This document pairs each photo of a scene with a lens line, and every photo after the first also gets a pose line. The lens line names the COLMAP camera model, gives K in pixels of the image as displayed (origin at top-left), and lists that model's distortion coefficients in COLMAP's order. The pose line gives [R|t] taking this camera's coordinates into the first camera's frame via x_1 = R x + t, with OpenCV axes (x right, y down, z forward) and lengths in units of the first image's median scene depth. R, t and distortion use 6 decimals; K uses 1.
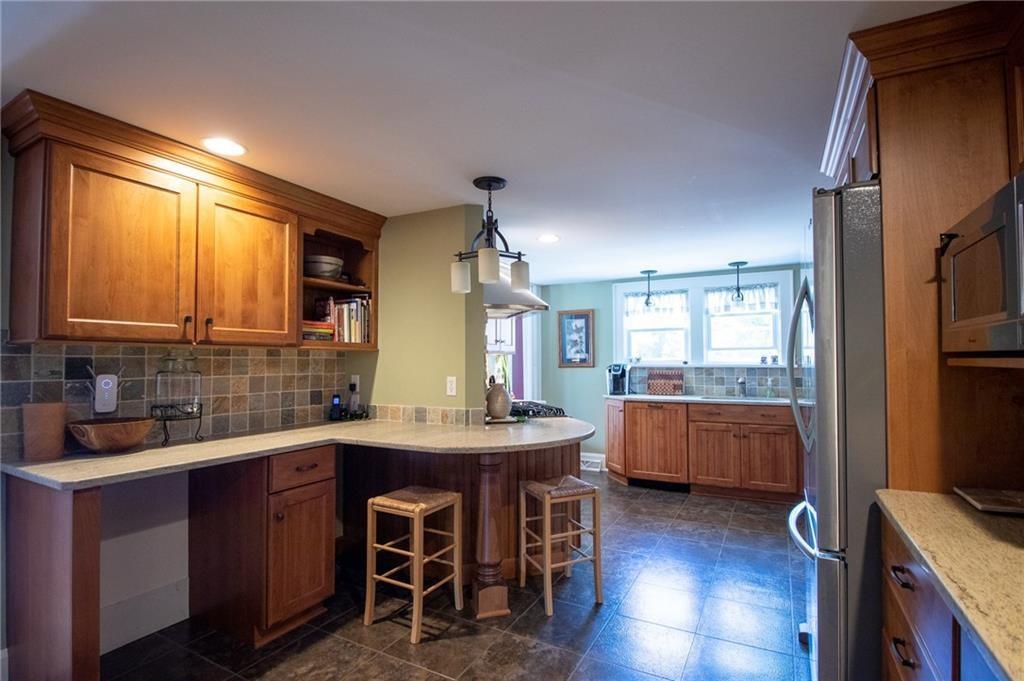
lens RADIAL K [[478.7, 0, 520.0], [0, 478.7, 346.6], [0, 0, 1]] dist [0.000190, -0.010957]
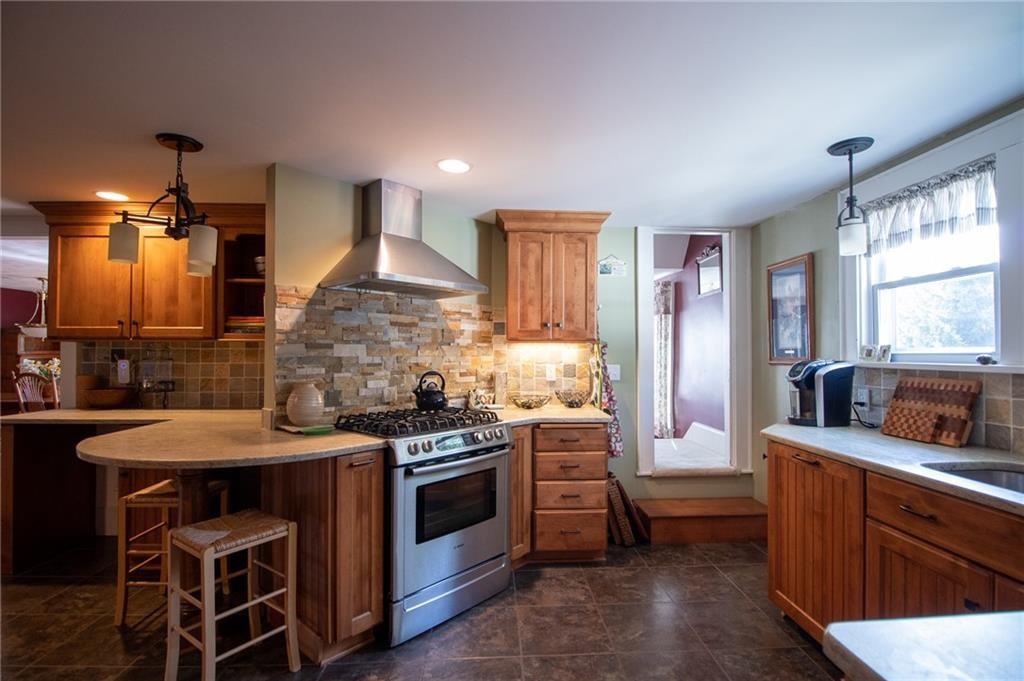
lens RADIAL K [[478.7, 0, 520.0], [0, 478.7, 346.6], [0, 0, 1]] dist [0.000190, -0.010957]
pose [[0.524931, -0.005293, -0.851128, 0.905942], [0.022046, 0.999730, 0.007380, 0.025094], [0.850859, -0.022638, 0.524906, 0.992305]]
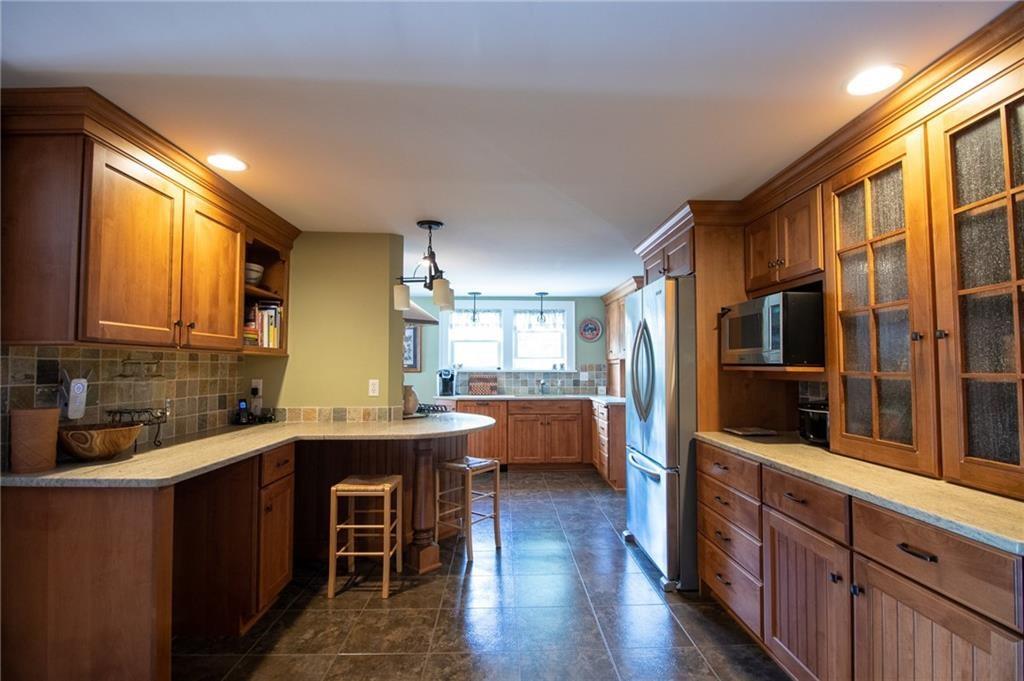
lens RADIAL K [[473.8, 0, 513.8], [0, 473.8, 345.3], [0, 0, 1]] dist [-0.018131, -0.000499]
pose [[0.868971, 0.027125, 0.494120, -0.445074], [-0.019496, 0.999598, -0.020587, -0.003624], [-0.494480, 0.008256, 0.869150, -0.169721]]
